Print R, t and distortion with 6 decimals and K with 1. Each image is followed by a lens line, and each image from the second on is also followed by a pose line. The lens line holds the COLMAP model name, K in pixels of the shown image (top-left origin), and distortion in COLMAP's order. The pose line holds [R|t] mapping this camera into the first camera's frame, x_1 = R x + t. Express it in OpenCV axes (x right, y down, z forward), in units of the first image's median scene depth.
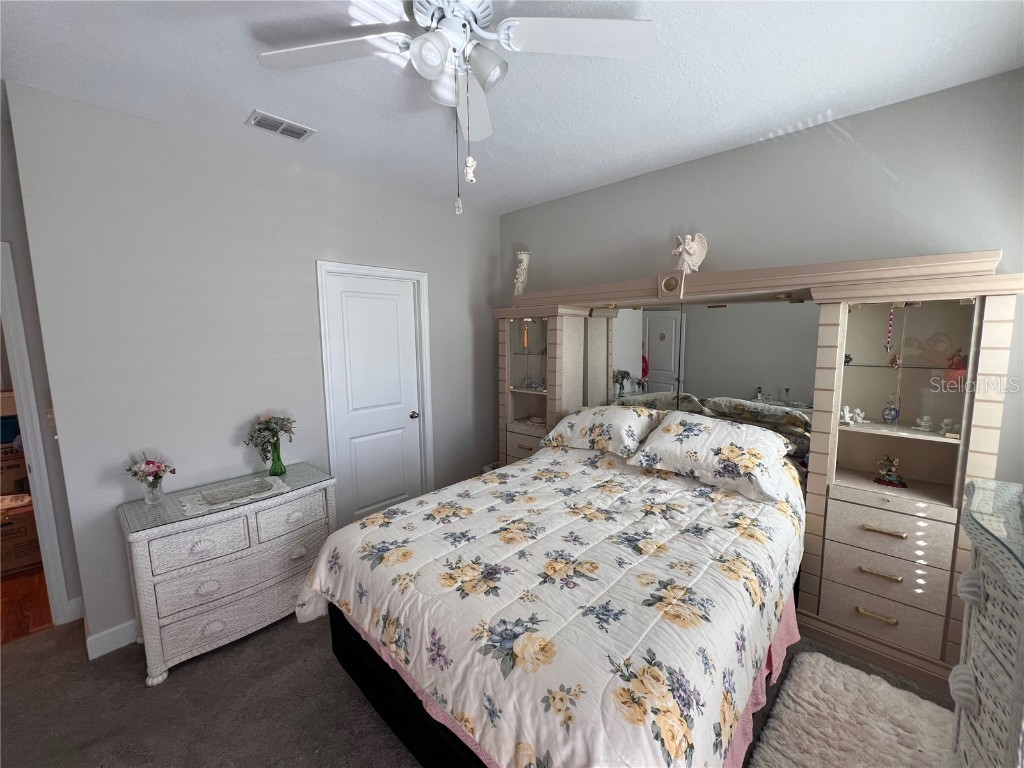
lens RADIAL K [[410.2, 0, 510.1], [0, 410.2, 383.5], [0, 0, 1]] dist [-0.001083, 0.000541]
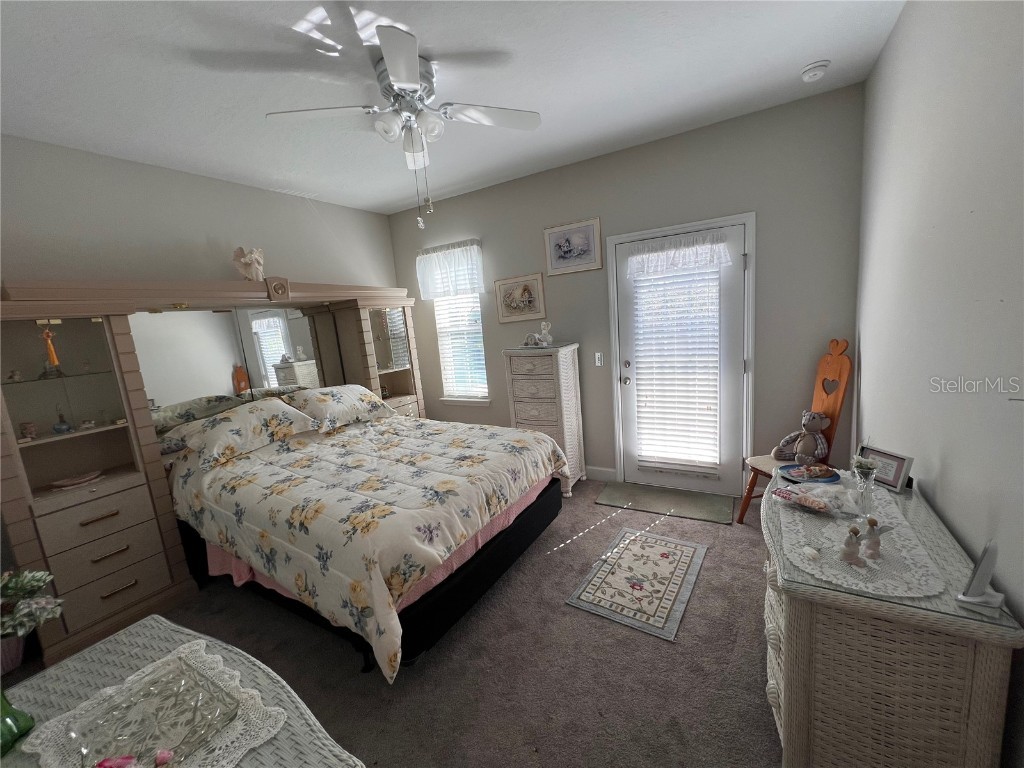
lens RADIAL K [[410.2, 0, 508.8], [0, 410.2, 384.0], [0, 0, 1]] dist [-0.001083, 0.000541]
pose [[-0.196259, -0.127424, 0.972237, -1.168286], [0.206769, 0.963847, 0.168064, -0.039913], [-0.958504, 0.234012, -0.162817, 0.740628]]
